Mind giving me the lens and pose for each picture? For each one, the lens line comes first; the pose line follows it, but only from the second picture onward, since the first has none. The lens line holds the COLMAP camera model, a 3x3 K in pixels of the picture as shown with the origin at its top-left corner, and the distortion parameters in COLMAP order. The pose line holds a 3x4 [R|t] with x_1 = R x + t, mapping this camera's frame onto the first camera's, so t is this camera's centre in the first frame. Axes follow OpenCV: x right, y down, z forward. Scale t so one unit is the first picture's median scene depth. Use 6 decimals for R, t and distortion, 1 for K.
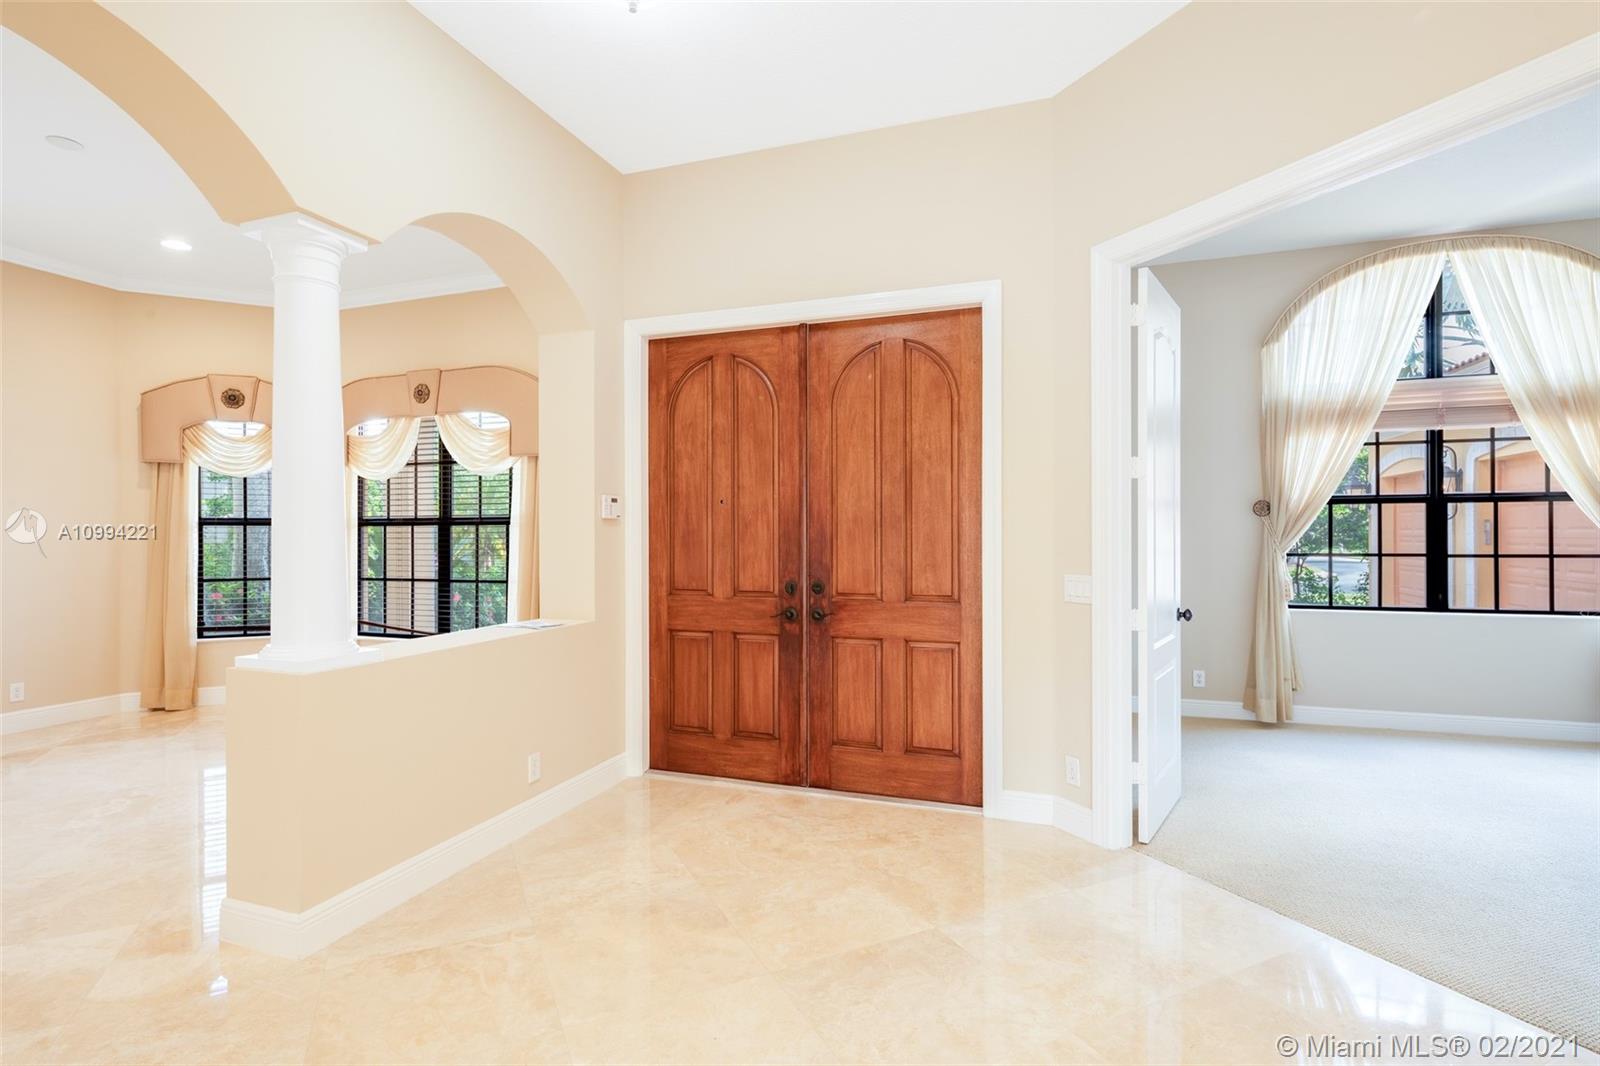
lens RADIAL K [[771.0, 0, 780.6], [0, 771.0, 534.5], [0, 0, 1]] dist [0.002783, -0.000005]
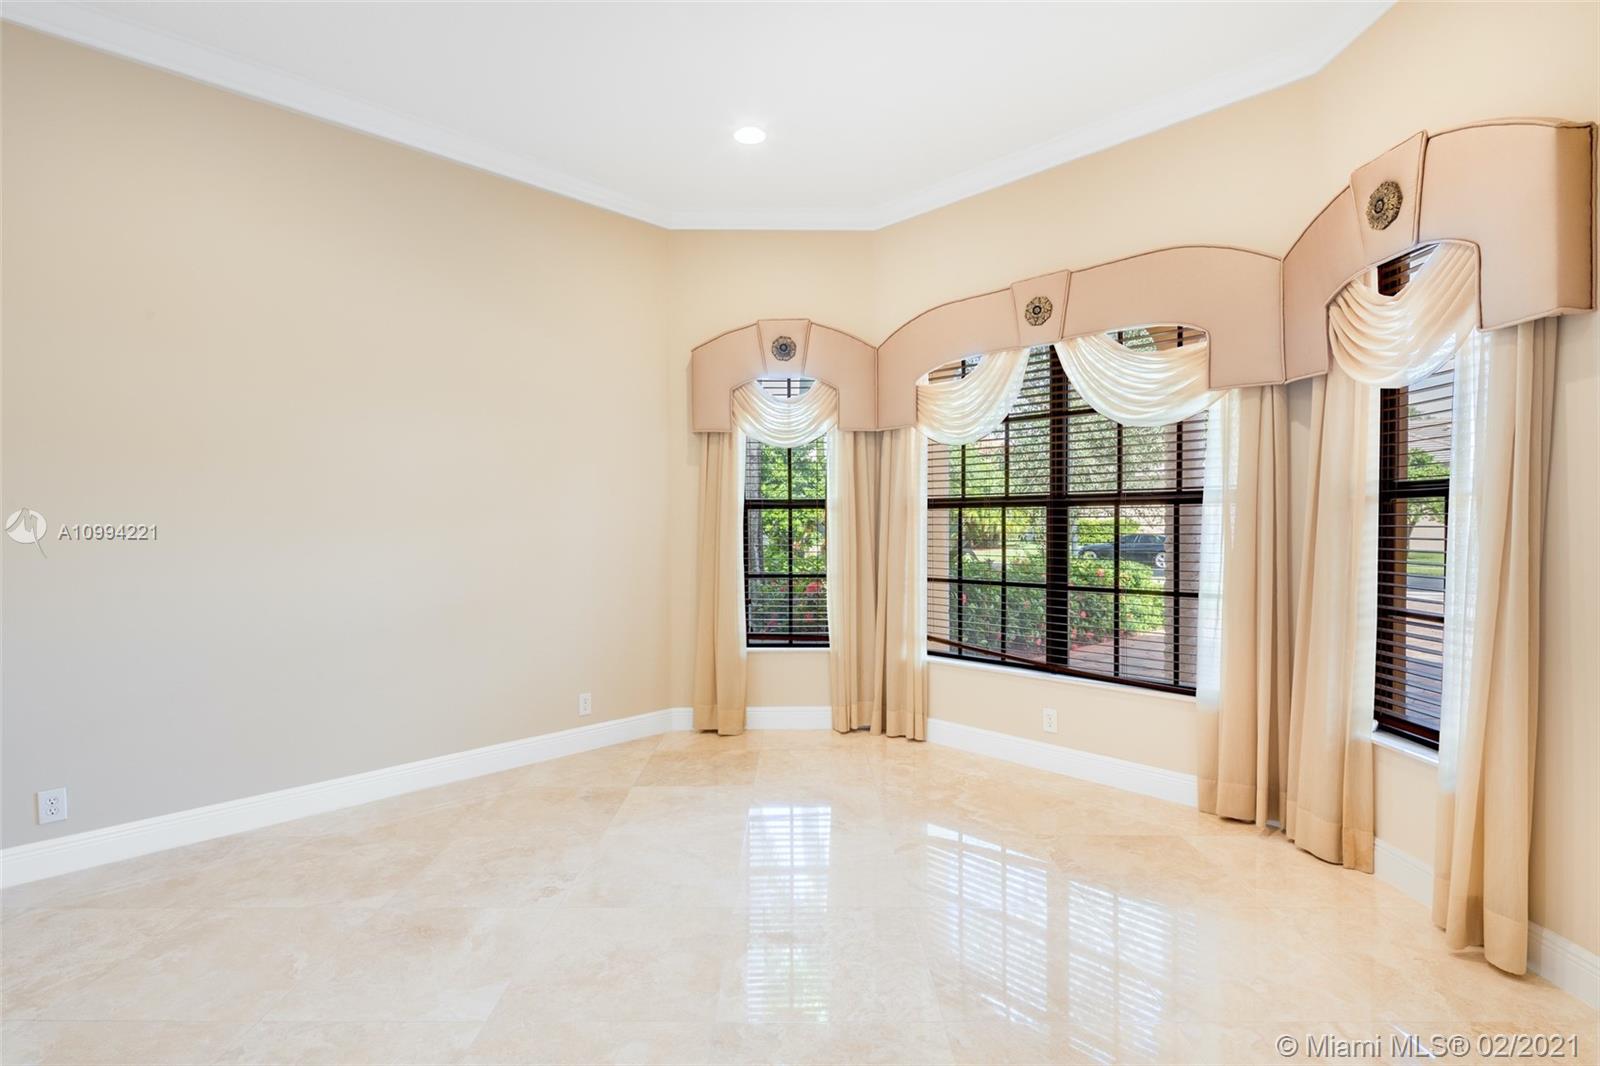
lens RADIAL K [[771.0, 0, 780.6], [0, 771.0, 534.5], [0, 0, 1]] dist [0.002783, -0.000005]
pose [[0.899712, 0.005836, -0.436446, -0.371663], [0.003803, 0.999768, 0.021208, -0.002225], [0.436468, -0.020741, 0.899481, 0.289585]]
